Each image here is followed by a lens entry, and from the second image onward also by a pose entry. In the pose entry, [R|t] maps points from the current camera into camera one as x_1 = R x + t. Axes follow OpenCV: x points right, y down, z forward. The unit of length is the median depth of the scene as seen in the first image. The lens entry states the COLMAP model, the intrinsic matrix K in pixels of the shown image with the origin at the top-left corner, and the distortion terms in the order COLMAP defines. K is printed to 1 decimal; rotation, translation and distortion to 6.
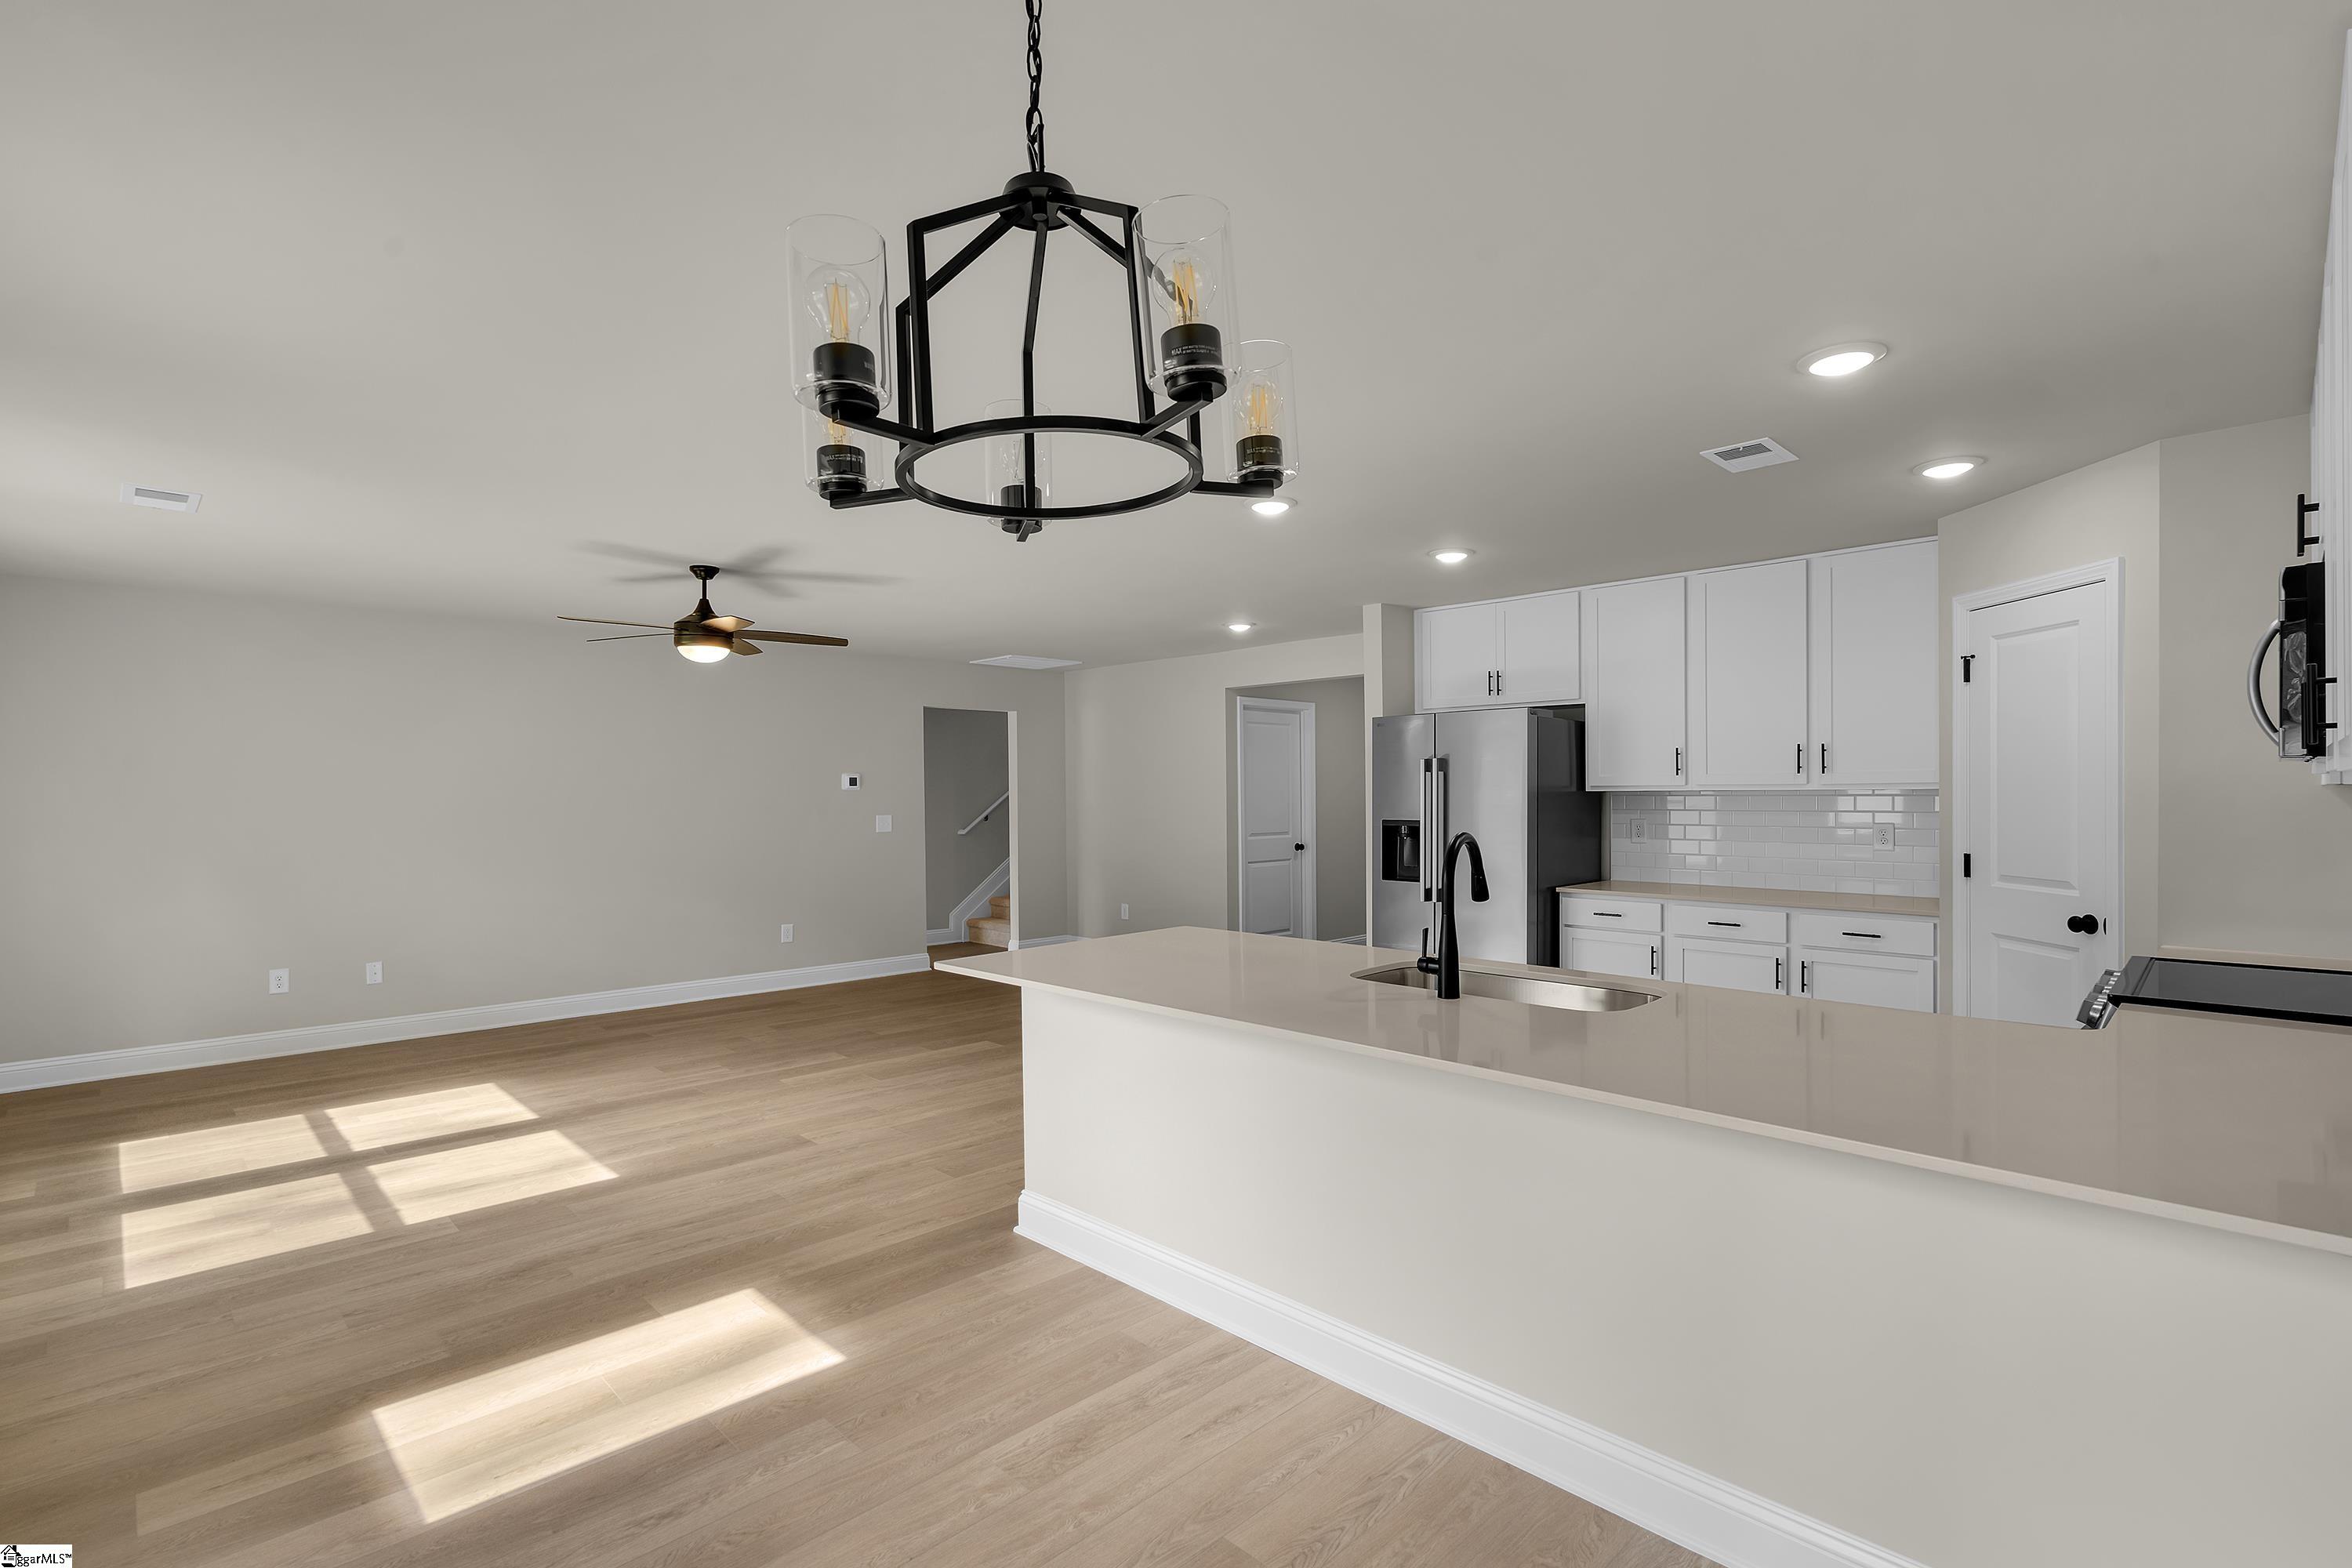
lens RADIAL K [[1082.6, 0, 1146.1], [0, 1082.6, 783.2], [0, 0, 1]] dist [-0.006854, -0.000773]
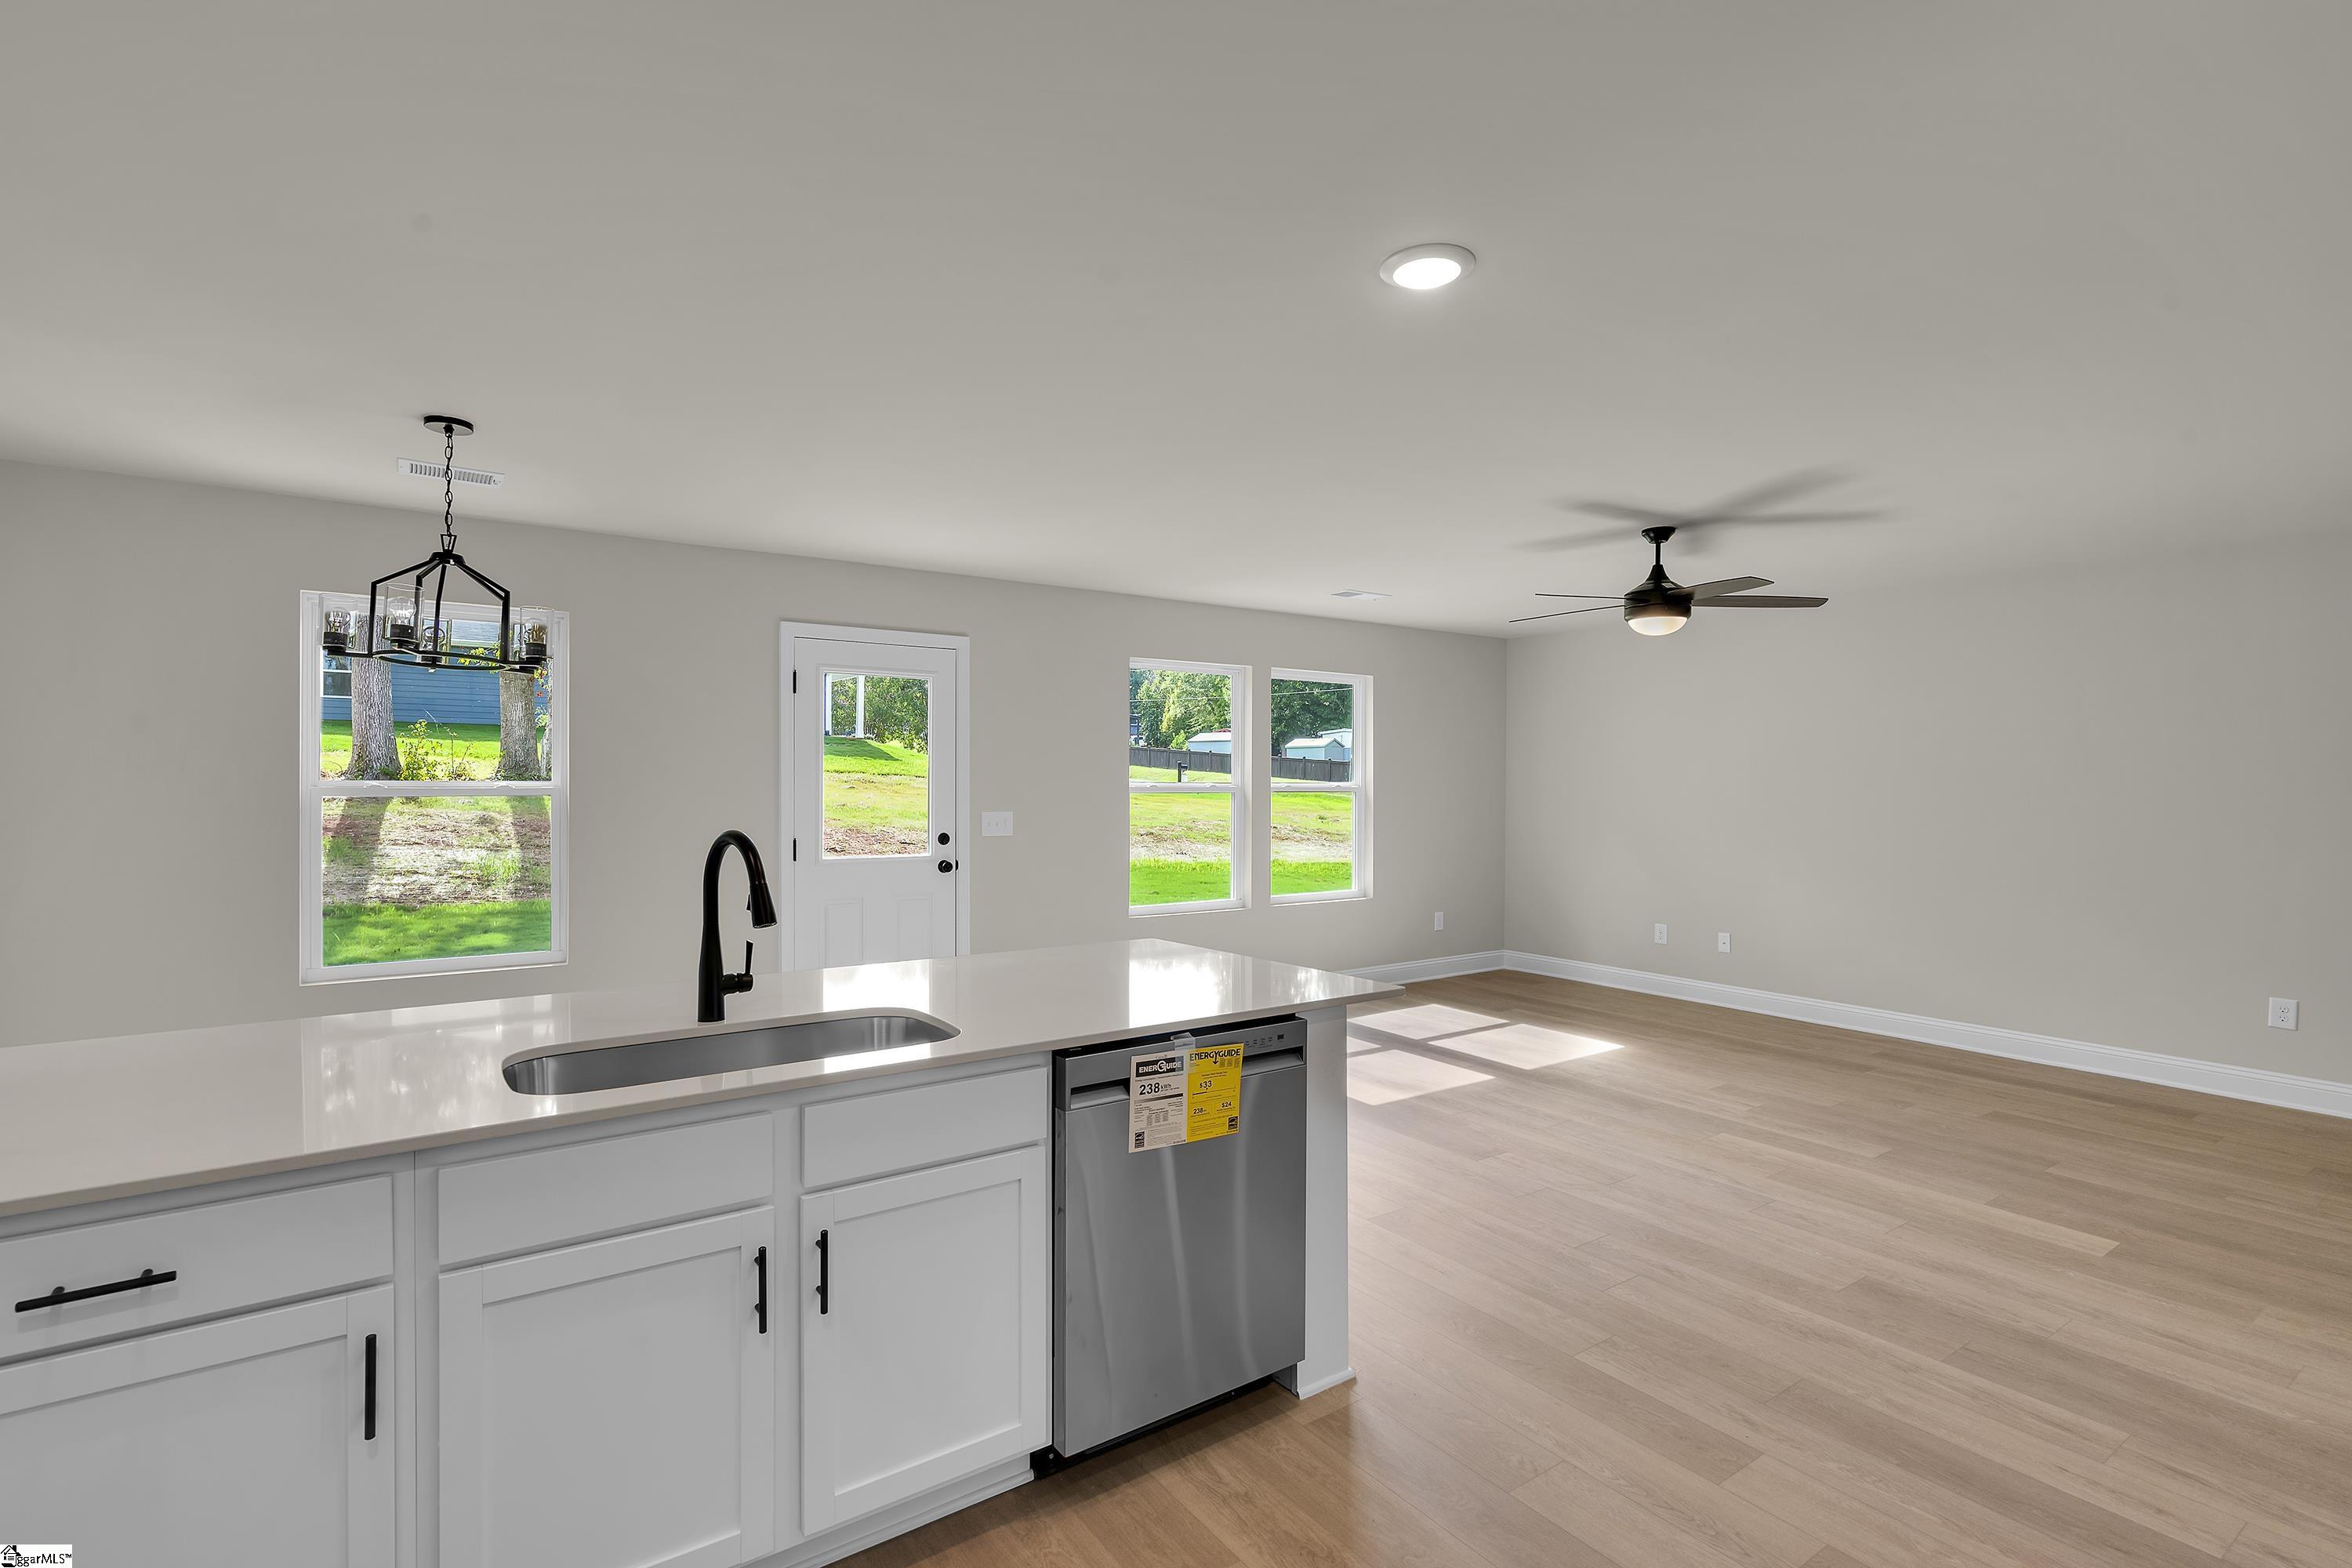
lens RADIAL K [[1064.8, 0, 1172.7], [0, 1064.8, 778.6], [0, 0, 1]] dist [-0.008247, 0.001380]
pose [[-0.163368, 0.001272, -0.986564, 0.584683], [0.009206, 0.999958, -0.000235, 0.004829], [0.986522, -0.009121, -0.163372, 0.819990]]
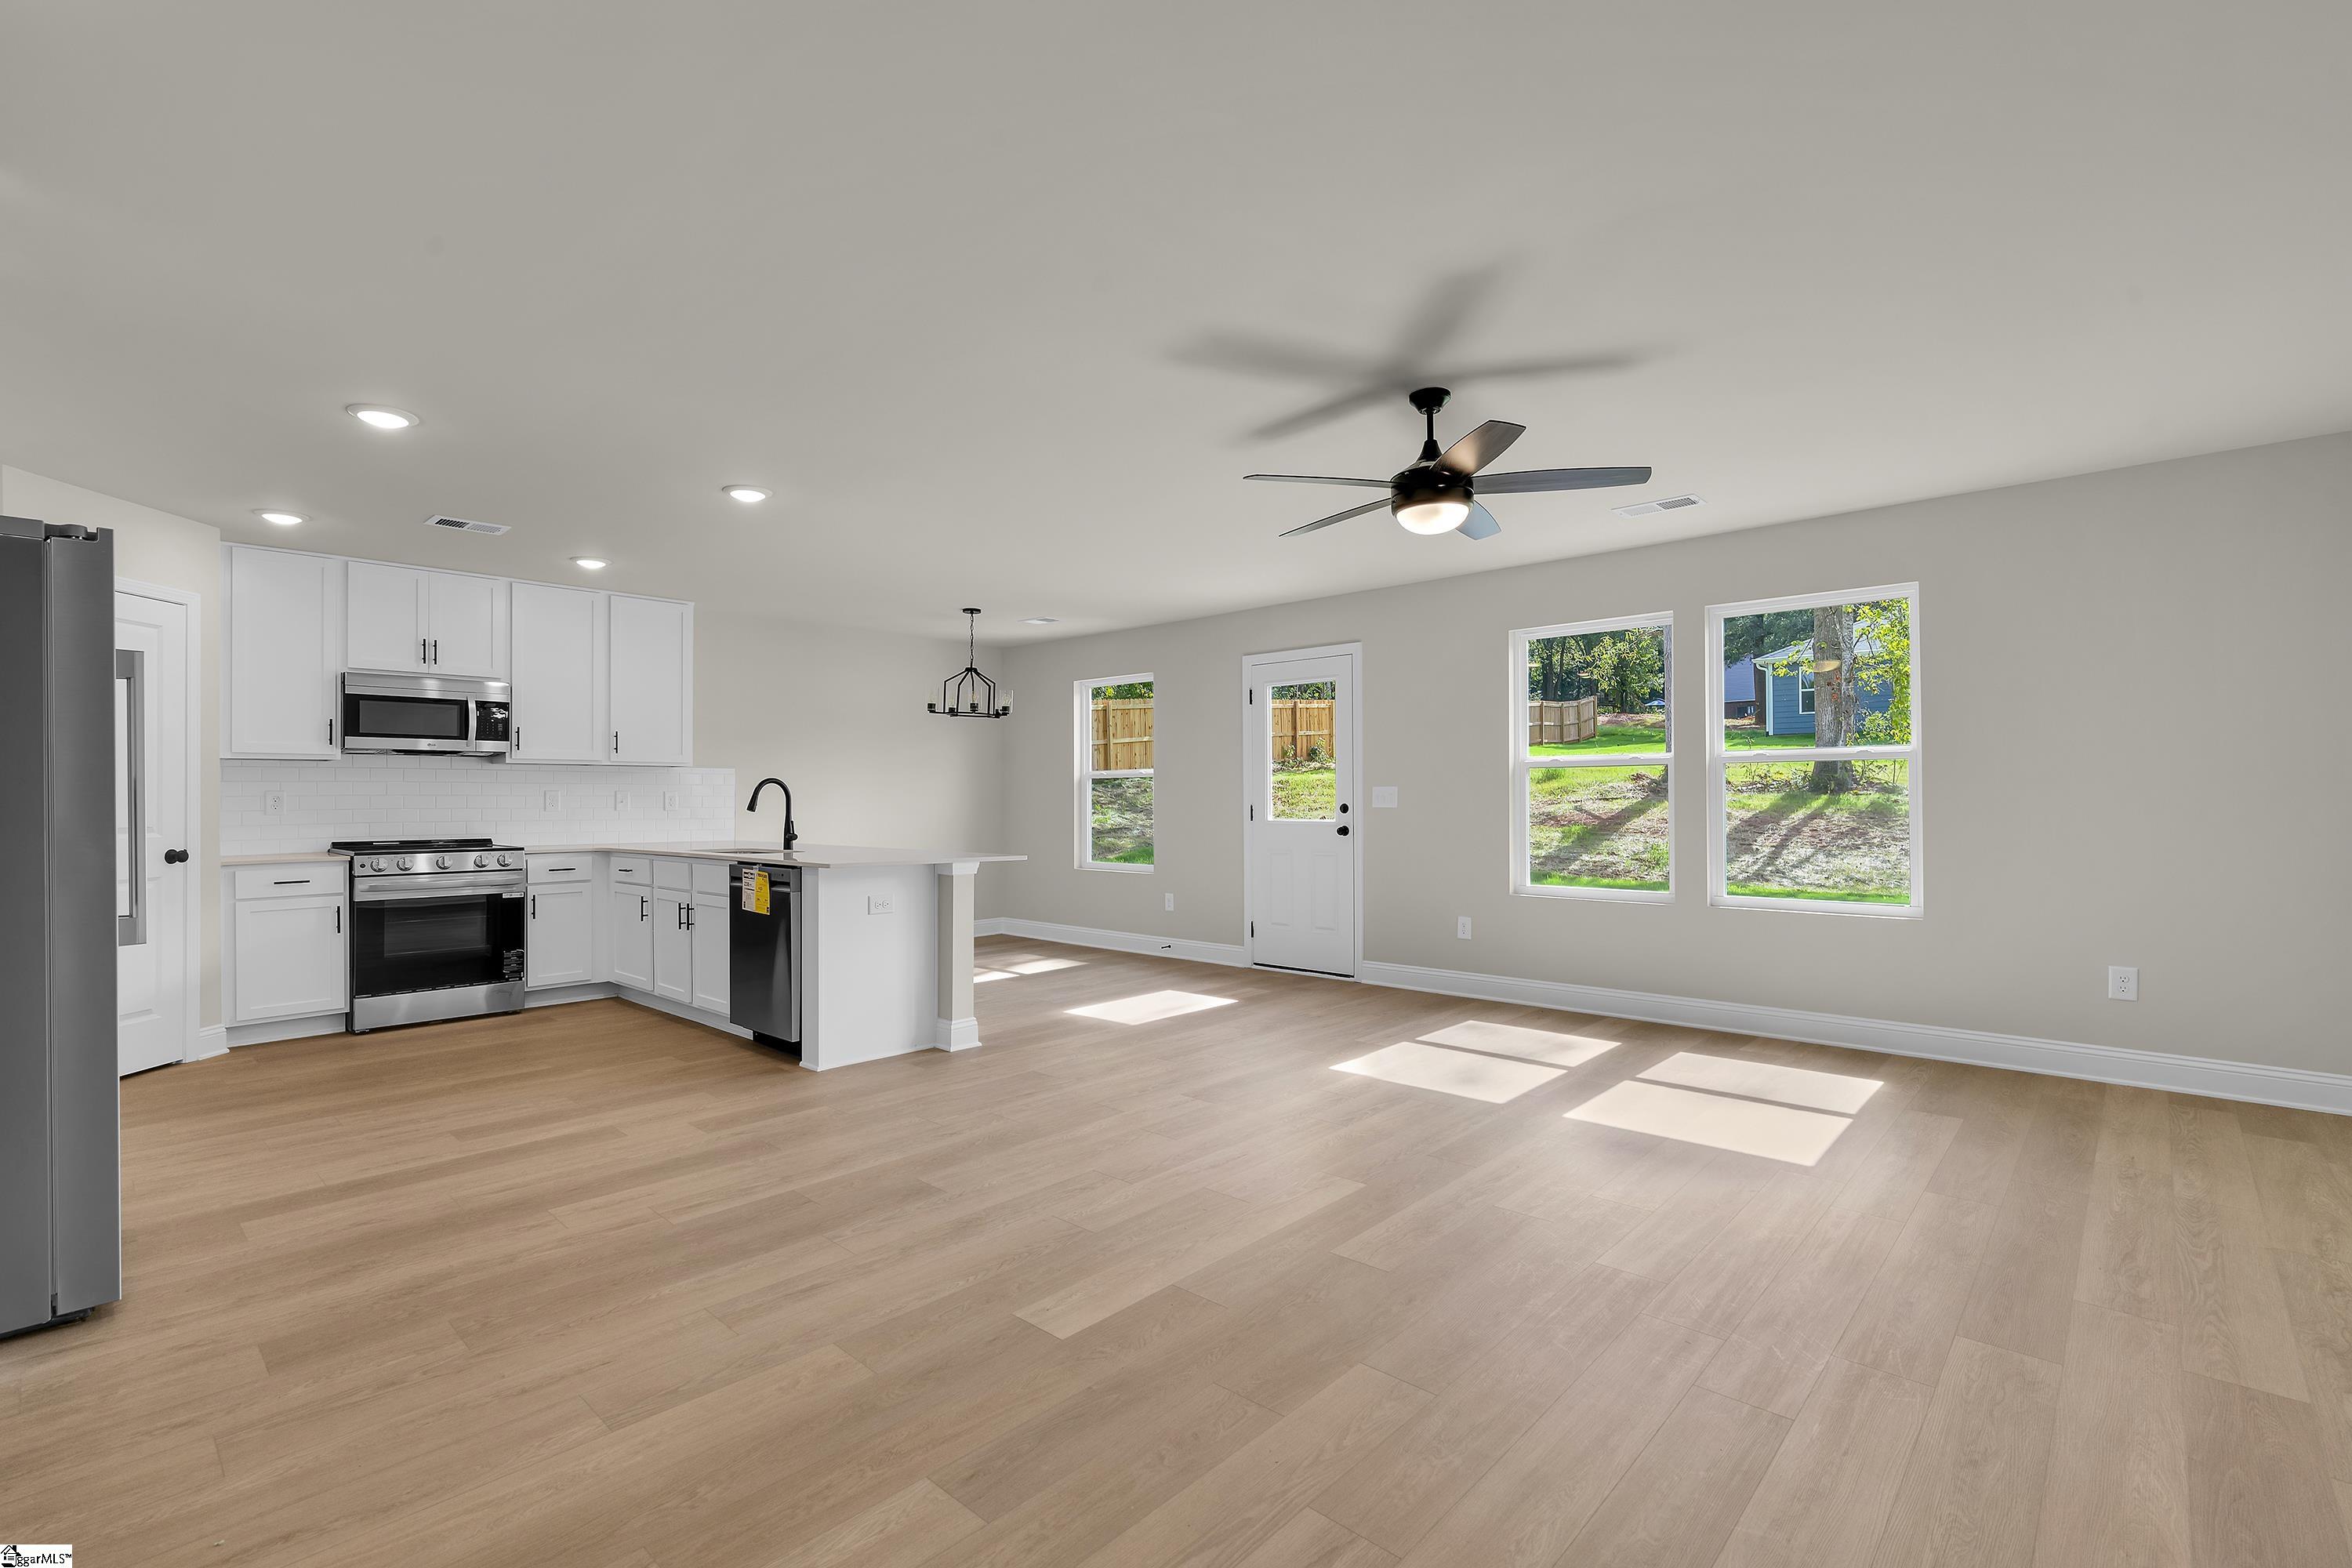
lens RADIAL K [[1064.8, 0, 1172.7], [0, 1064.8, 778.6], [0, 0, 1]] dist [-0.008247, 0.001380]
pose [[-0.998096, 0.010031, -0.060862, -0.218548], [0.011616, 0.999601, -0.025758, 0.063212], [0.060579, -0.026416, -0.997814, 1.819205]]
